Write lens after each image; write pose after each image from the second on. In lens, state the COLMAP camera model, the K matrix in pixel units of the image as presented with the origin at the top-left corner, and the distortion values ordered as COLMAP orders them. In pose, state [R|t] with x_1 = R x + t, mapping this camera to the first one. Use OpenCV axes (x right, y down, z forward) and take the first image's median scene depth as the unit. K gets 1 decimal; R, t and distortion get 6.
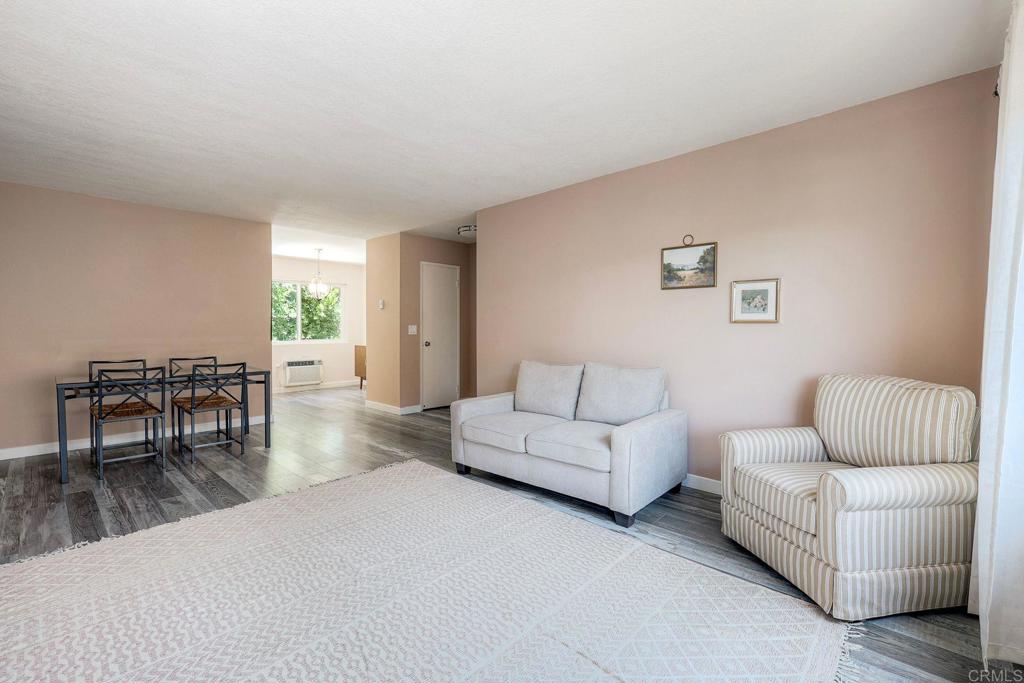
lens RADIAL K [[447.0, 0, 510.6], [0, 447.0, 326.7], [0, 0, 1]] dist [-0.000007, -0.000126]
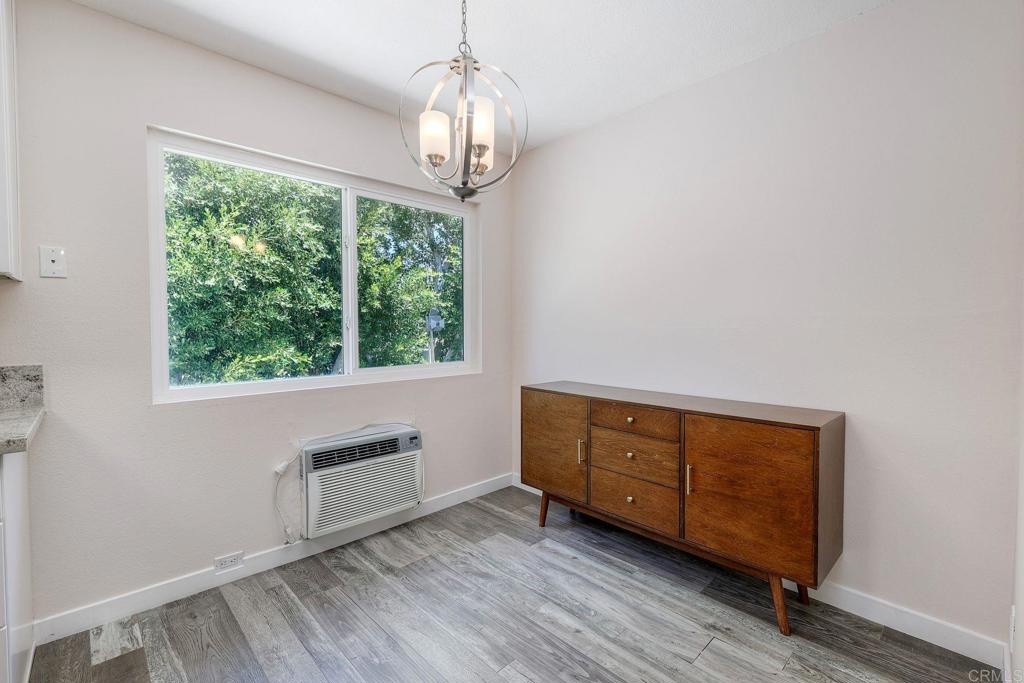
lens RADIAL K [[447.8, 0, 515.4], [0, 447.8, 337.9], [0, 0, 1]] dist [0.002044, 0.000170]
pose [[0.998867, -0.000631, -0.047595, -0.240666], [0.002018, 0.999574, 0.029104, -0.000800], [0.047557, -0.029167, 0.998443, 0.488786]]
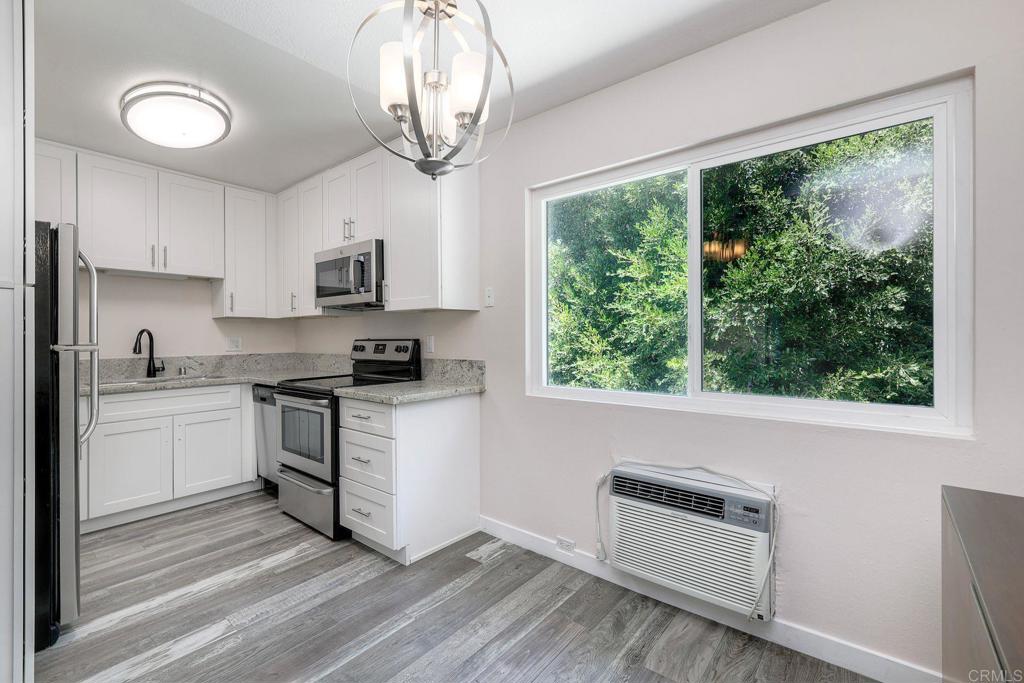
lens RADIAL K [[449.8, 0, 520.7], [0, 449.8, 335.8], [0, 0, 1]] dist [0.002033, 0.000210]
pose [[0.081374, -0.002606, -0.996680, -0.164427], [0.005264, 0.999984, -0.002185, -0.000656], [0.996670, -0.005069, 0.081386, 0.620033]]
